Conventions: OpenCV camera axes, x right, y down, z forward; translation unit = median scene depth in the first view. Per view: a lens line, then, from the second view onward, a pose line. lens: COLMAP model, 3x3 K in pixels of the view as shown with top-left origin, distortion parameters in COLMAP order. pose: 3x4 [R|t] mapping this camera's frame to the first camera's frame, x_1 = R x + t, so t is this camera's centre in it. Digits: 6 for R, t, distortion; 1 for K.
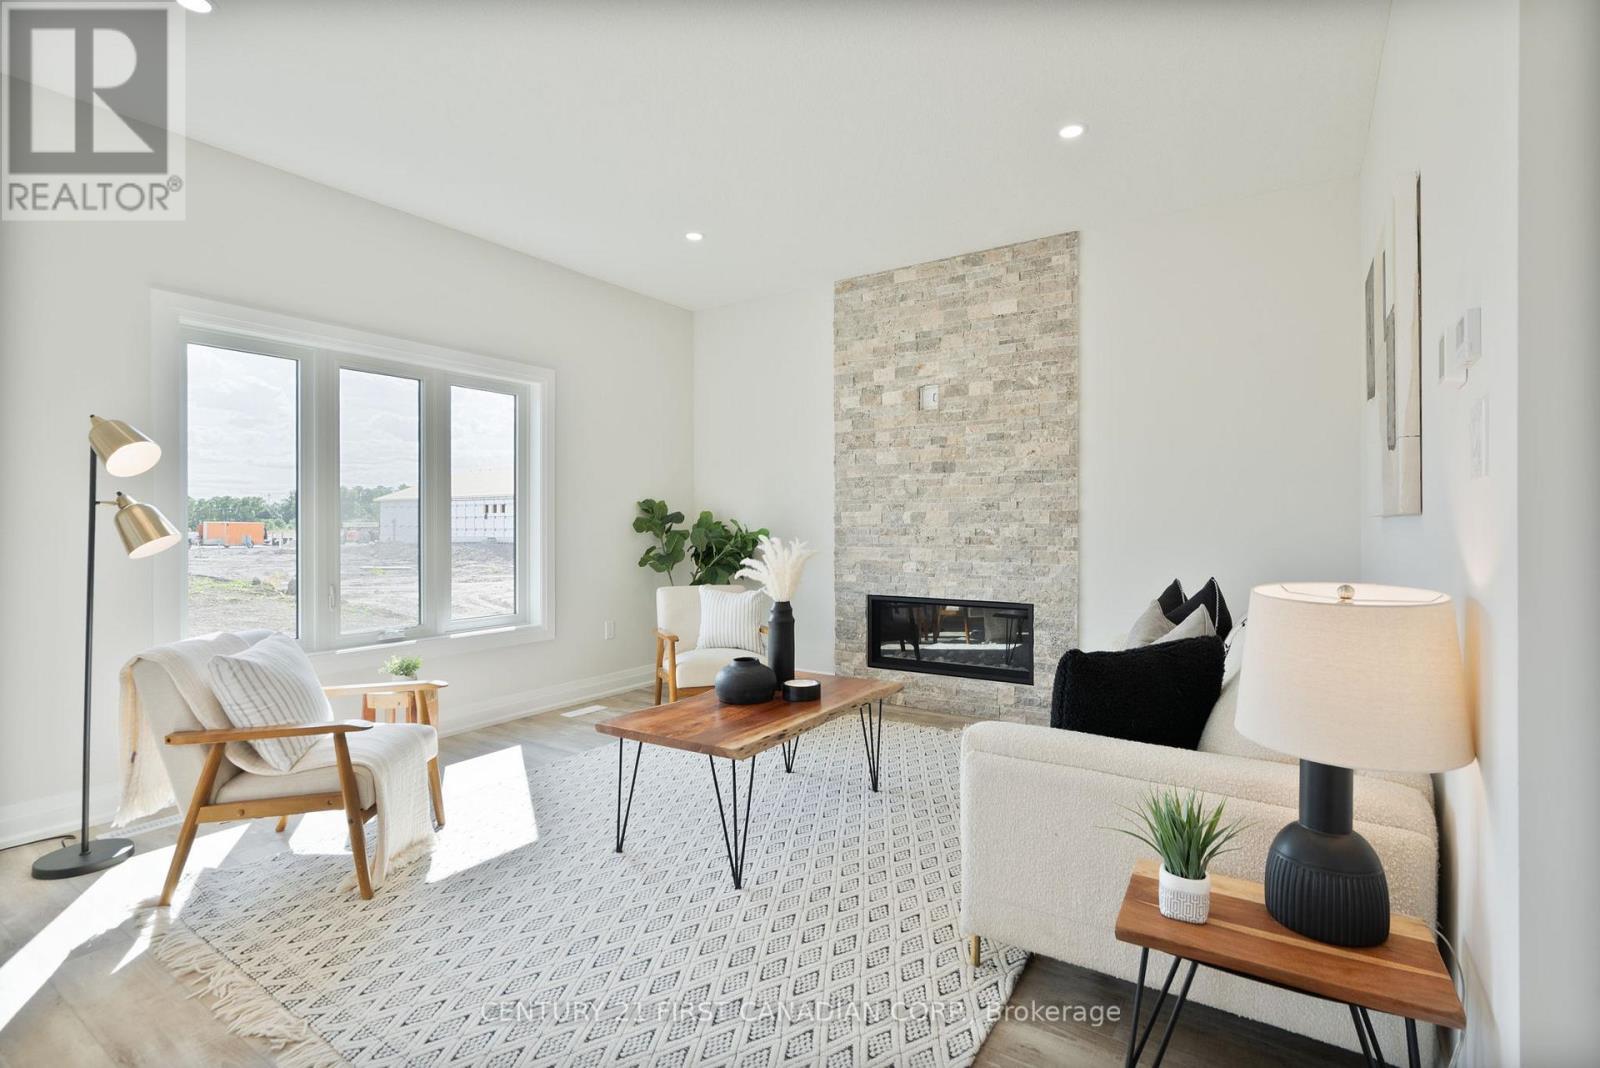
lens RADIAL K [[745.6, 0, 796.2], [0, 745.6, 539.6], [0, 0, 1]] dist [-0.000429, 0.000224]
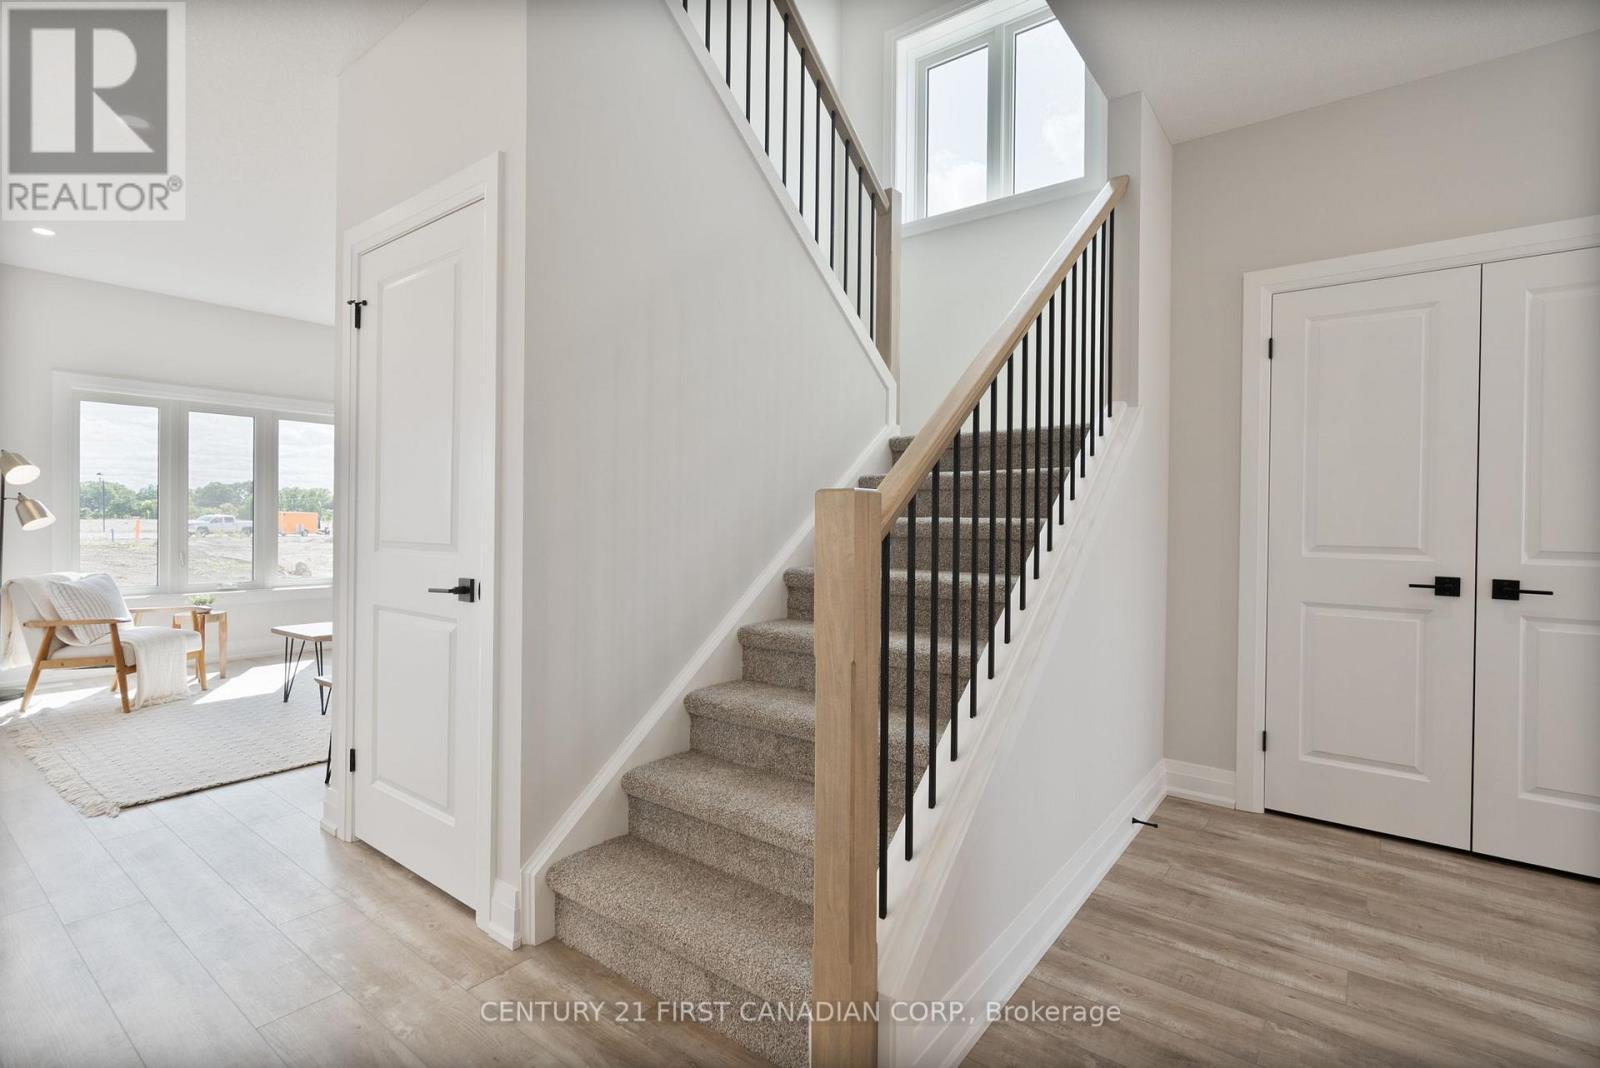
lens RADIAL K [[745.6, 0, 803.0], [0, 745.6, 535.7], [0, 0, 1]] dist [-0.000429, 0.000224]
pose [[0.997981, 0.015327, -0.061632, 1.168801], [-0.015414, 0.999881, -0.000931, 0.013880], [0.061611, 0.001879, 0.998098, -0.720505]]
